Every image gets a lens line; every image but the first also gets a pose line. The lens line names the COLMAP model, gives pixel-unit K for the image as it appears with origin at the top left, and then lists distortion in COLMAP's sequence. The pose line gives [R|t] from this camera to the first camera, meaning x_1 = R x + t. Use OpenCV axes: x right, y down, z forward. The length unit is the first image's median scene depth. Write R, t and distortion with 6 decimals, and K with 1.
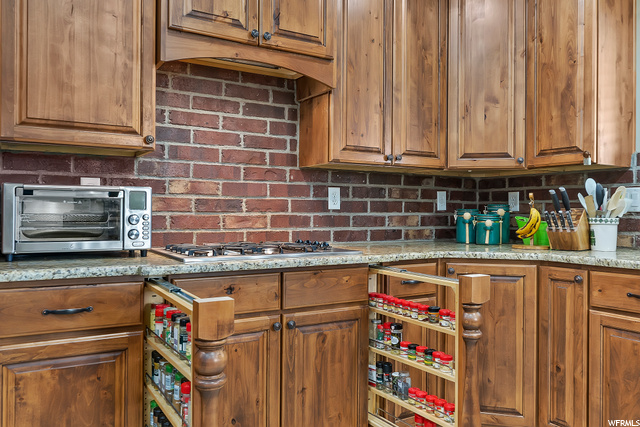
lens RADIAL K [[503.2, 0, 319.8], [0, 503.2, 212.7], [0, 0, 1]] dist [0.000568, -0.000117]
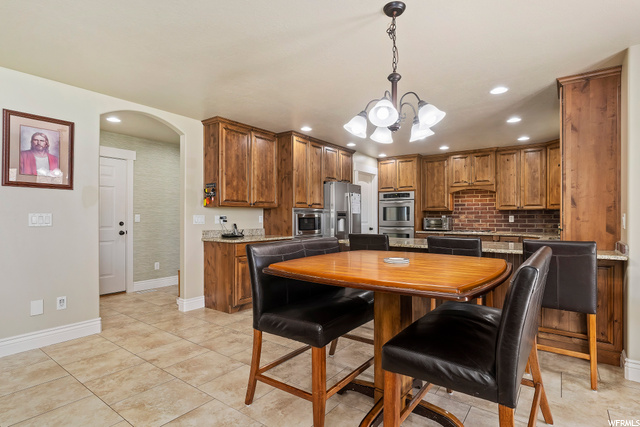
lens RADIAL K [[327.0, 0, 320.2], [0, 327.0, 216.4], [0, 0, 1]] dist [0.000116, -0.000007]
pose [[0.382119, -0.009056, -0.924069, 1.781407], [-0.001199, 0.999946, -0.010295, -0.023429], [0.924113, 0.005042, 0.382087, -1.171149]]
